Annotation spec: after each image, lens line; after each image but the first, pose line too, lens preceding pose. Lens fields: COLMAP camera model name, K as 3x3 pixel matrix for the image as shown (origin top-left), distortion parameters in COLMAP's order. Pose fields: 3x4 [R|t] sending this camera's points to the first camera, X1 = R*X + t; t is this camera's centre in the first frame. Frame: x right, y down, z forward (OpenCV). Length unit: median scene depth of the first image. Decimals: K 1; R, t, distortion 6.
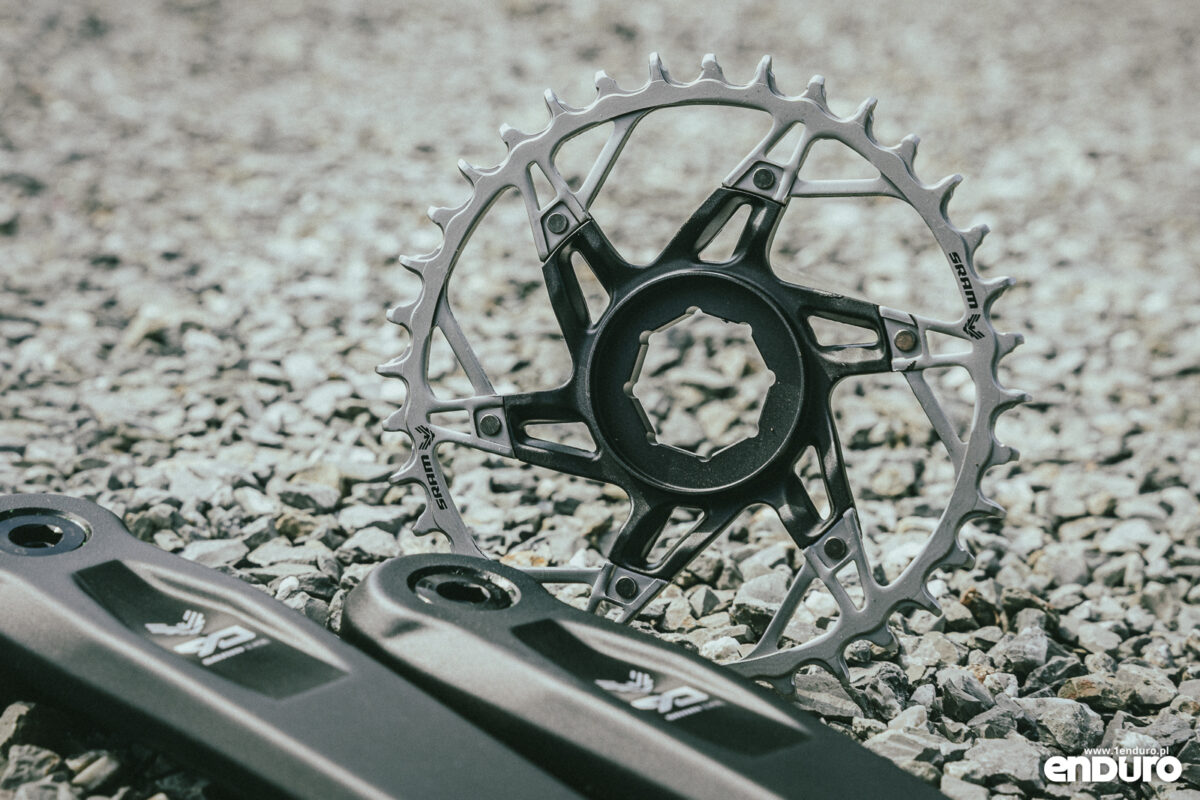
lens RADIAL K [[2527.2, 0, 651.3], [0, 2527.2, 398.9], [0, 0, 1]] dist [-0.009452, 0.111700]
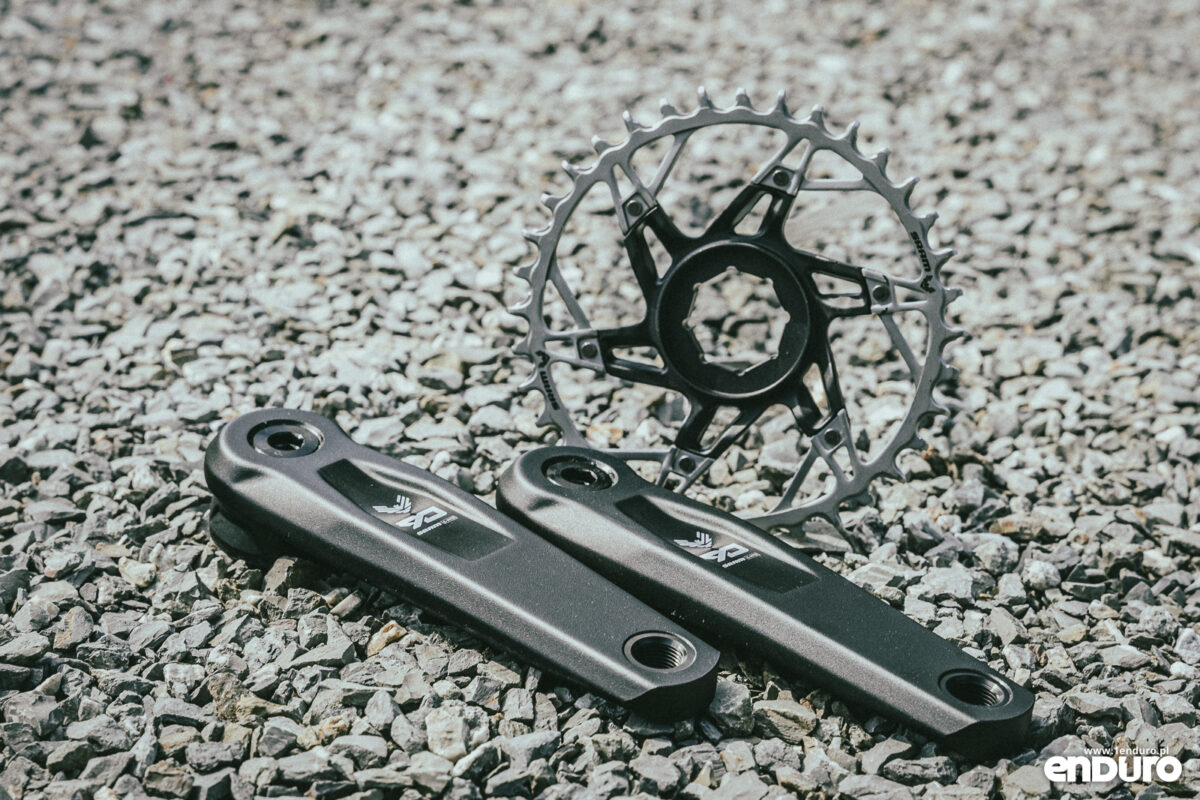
lens RADIAL K [[2527.2, 0, 651.3], [0, 2527.2, 398.9], [0, 0, 1]] dist [-0.009452, 0.111700]
pose [[0.999909, -0.013054, 0.003375, -0.031398], [0.012629, 0.994427, 0.104667, -0.102959], [-0.004723, -0.104615, 0.994502, -0.387055]]
